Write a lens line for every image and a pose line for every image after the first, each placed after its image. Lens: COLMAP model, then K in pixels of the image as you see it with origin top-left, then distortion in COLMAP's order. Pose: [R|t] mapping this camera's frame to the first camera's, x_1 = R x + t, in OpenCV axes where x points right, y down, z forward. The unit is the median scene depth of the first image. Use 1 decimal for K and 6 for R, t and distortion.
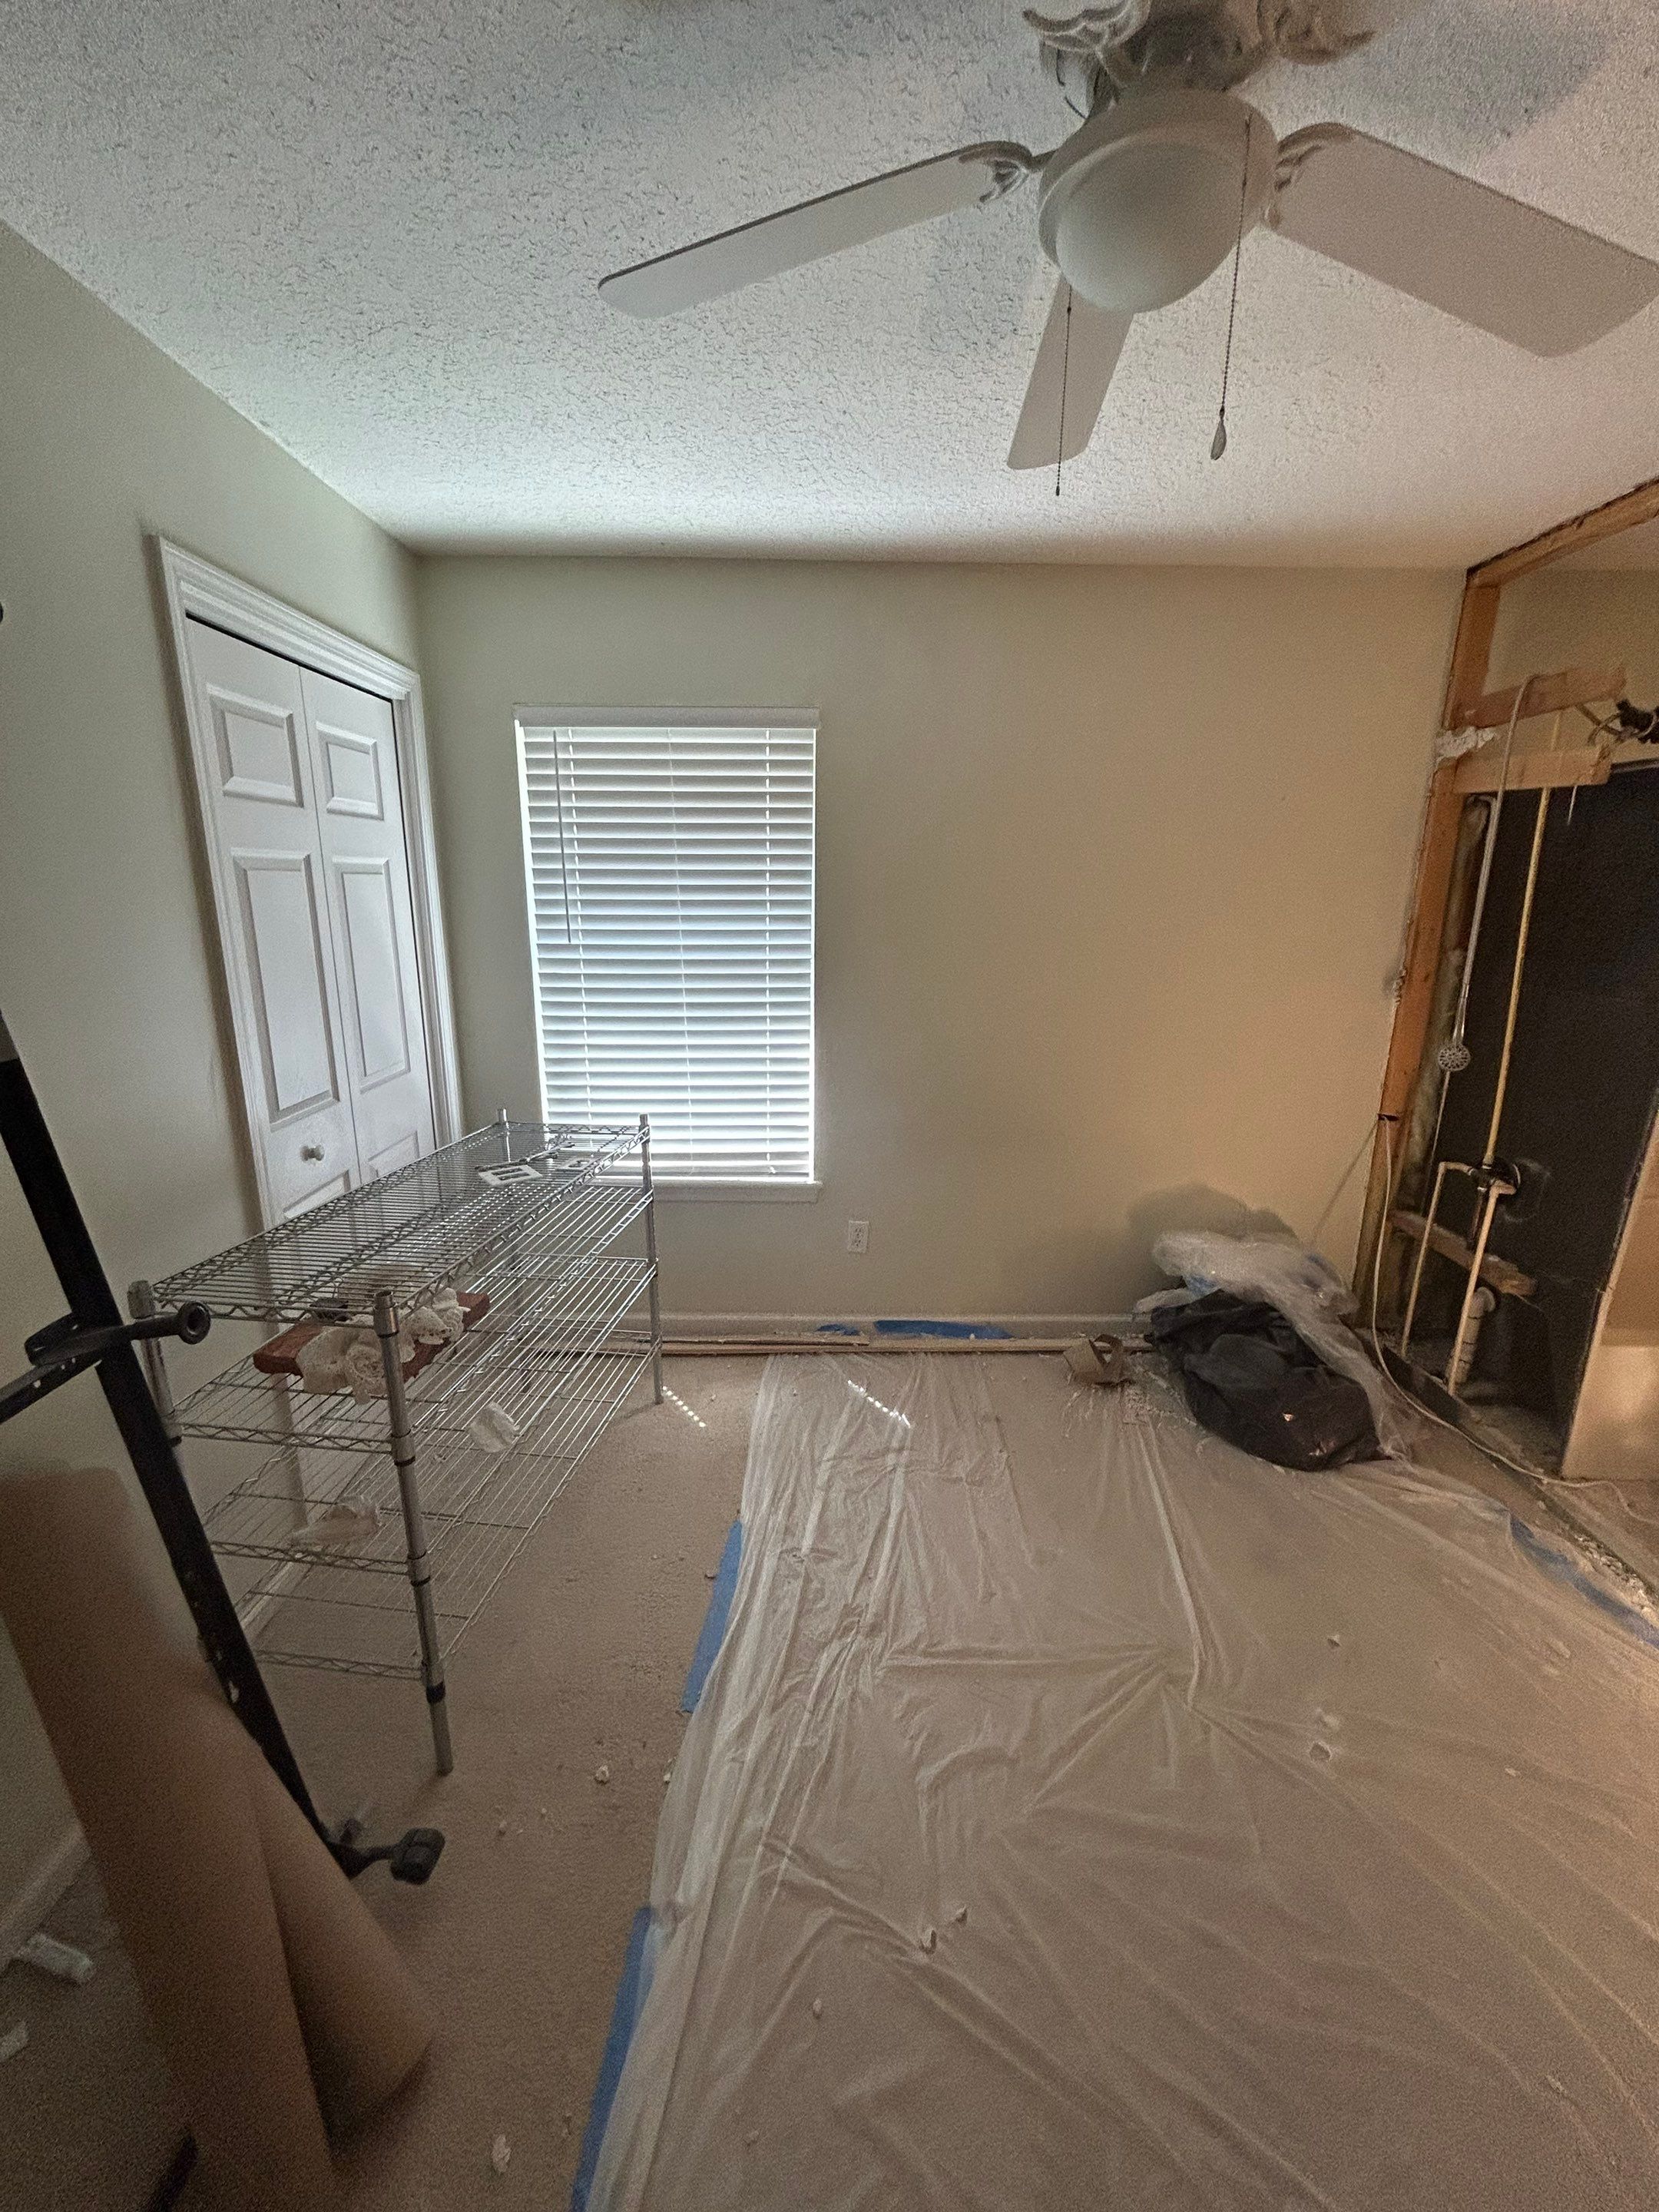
lens RADIAL K [[896.1, 0, 832.0], [0, 896.1, 1105.0], [0, 0, 1]] dist [-0.002041, 0.001224]
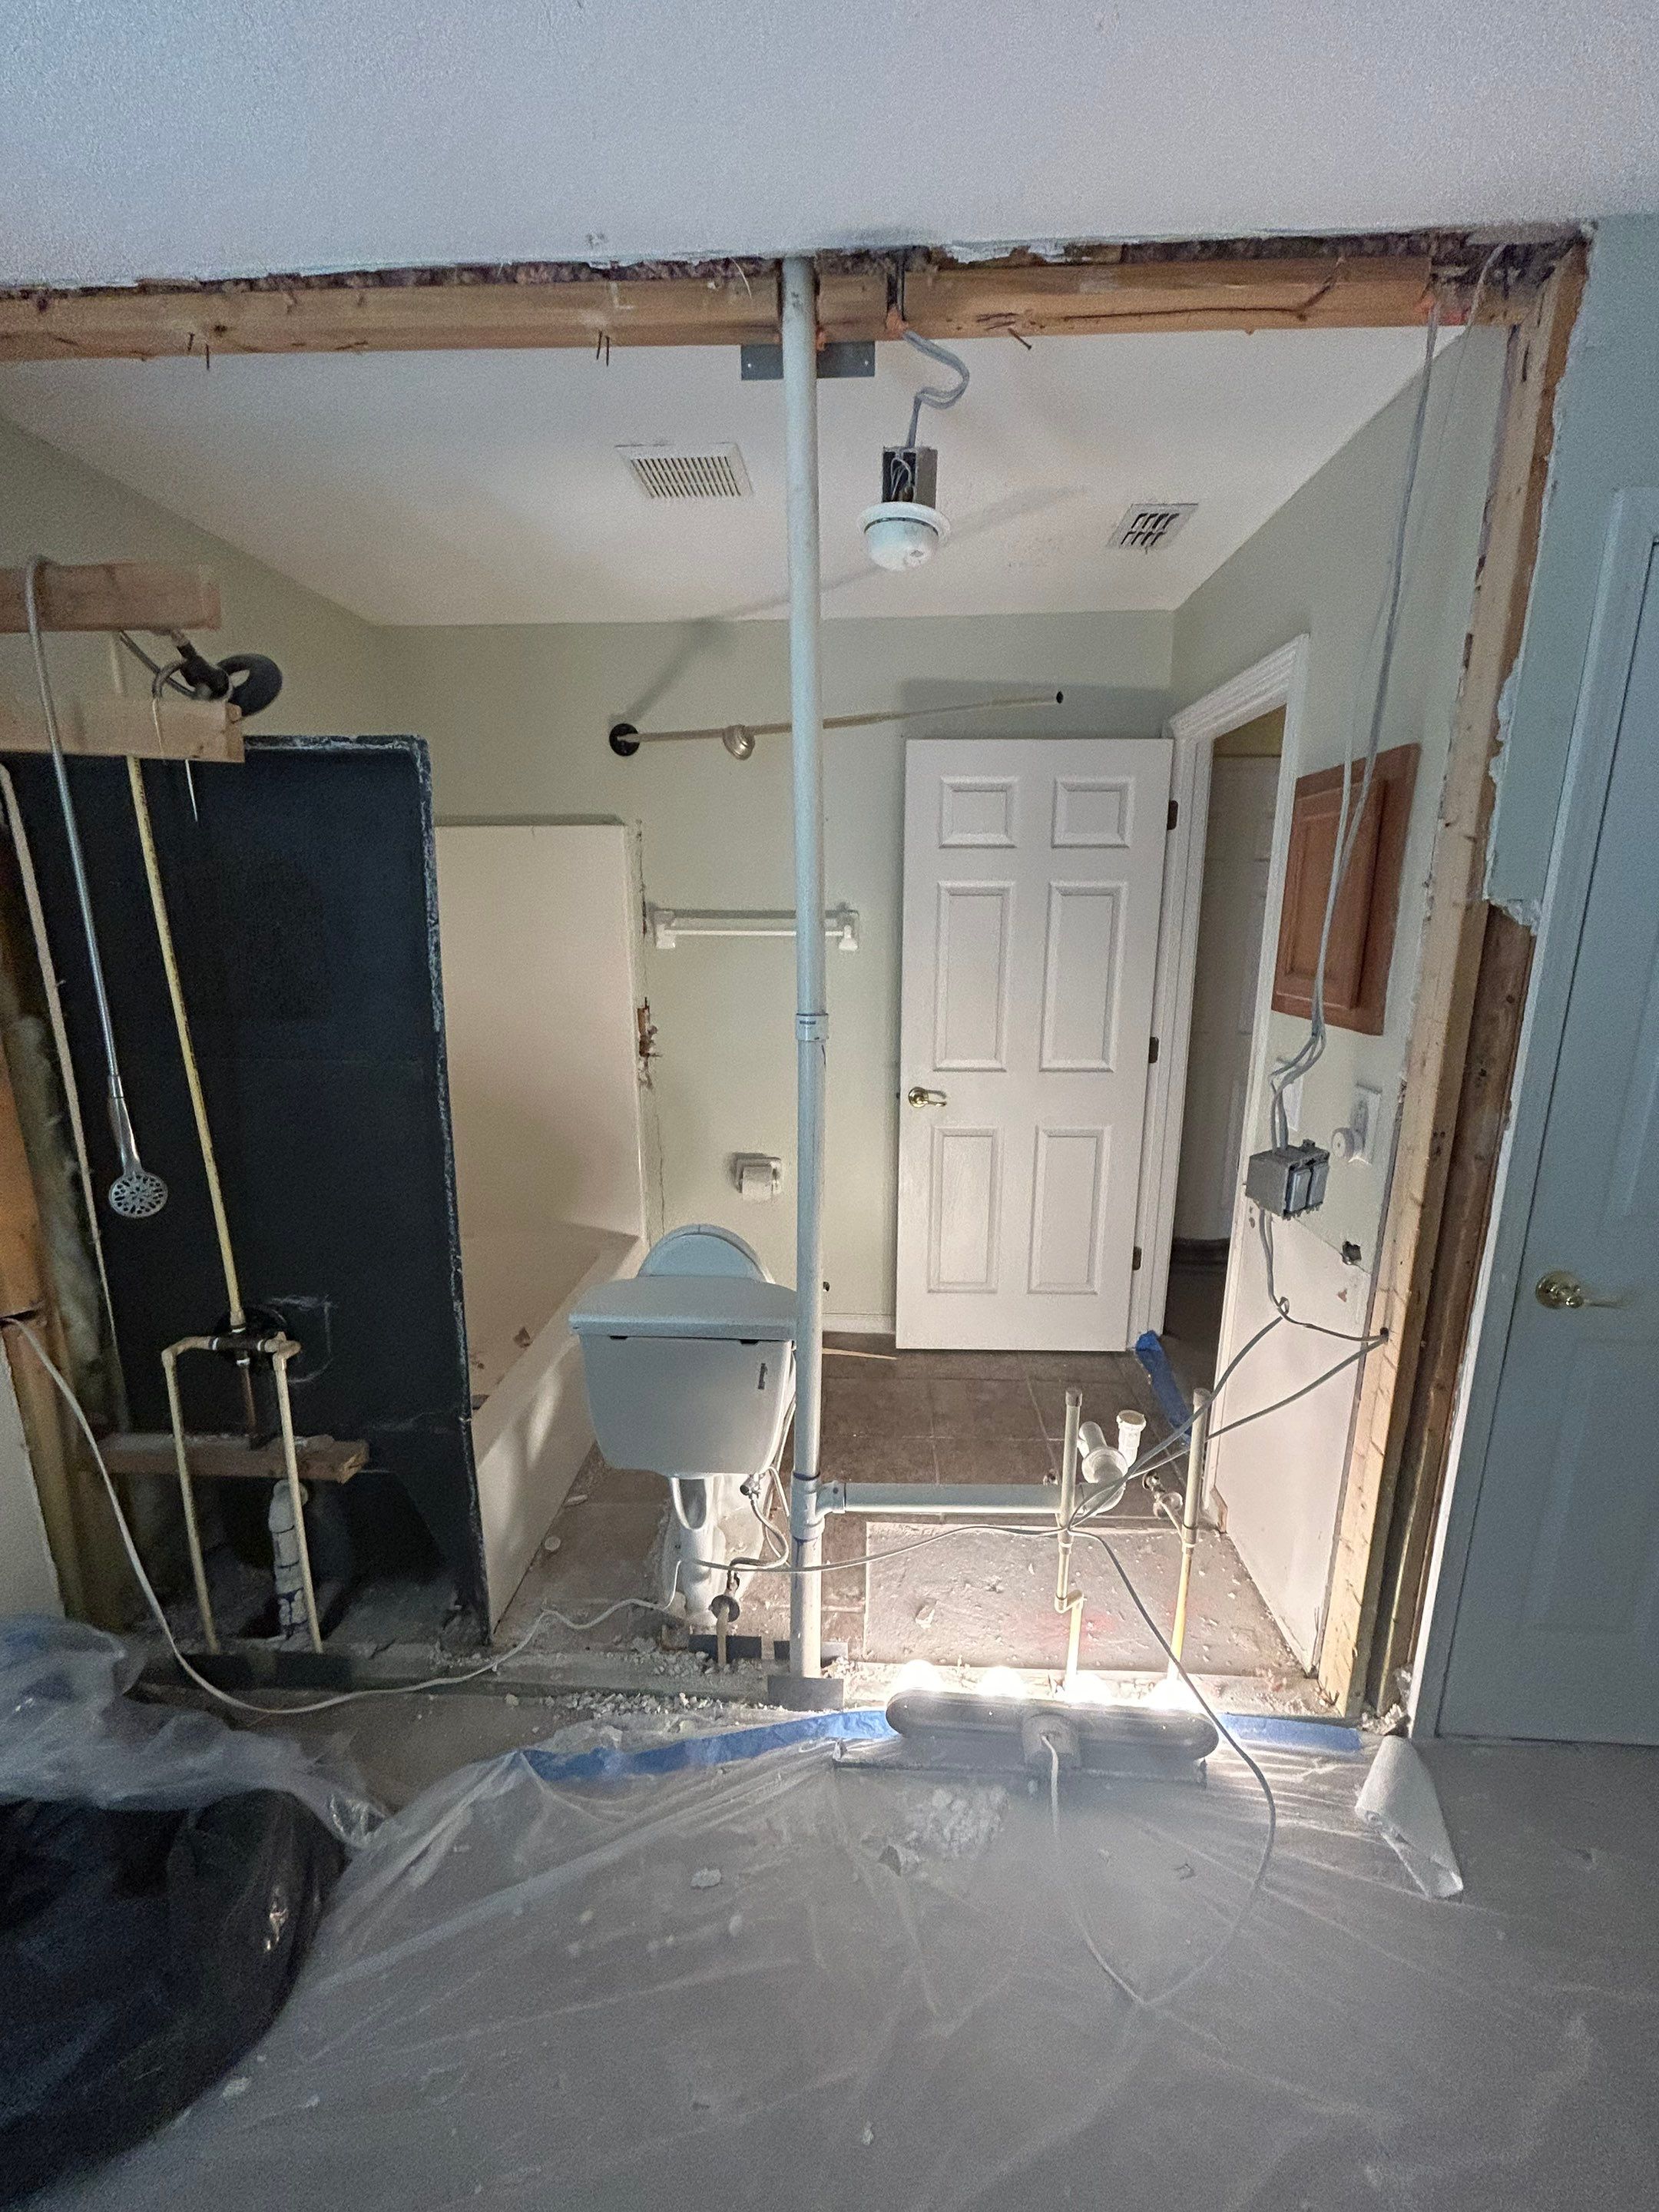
lens RADIAL K [[896.1, 0, 833.6], [0, 896.1, 1104.3], [0, 0, 1]] dist [-0.002041, 0.001224]
pose [[0.057986, -0.227120, 0.972139, 0.150199], [0.238183, 0.948804, 0.207461, -0.128414], [-0.969488, 0.219517, 0.109113, 0.477160]]
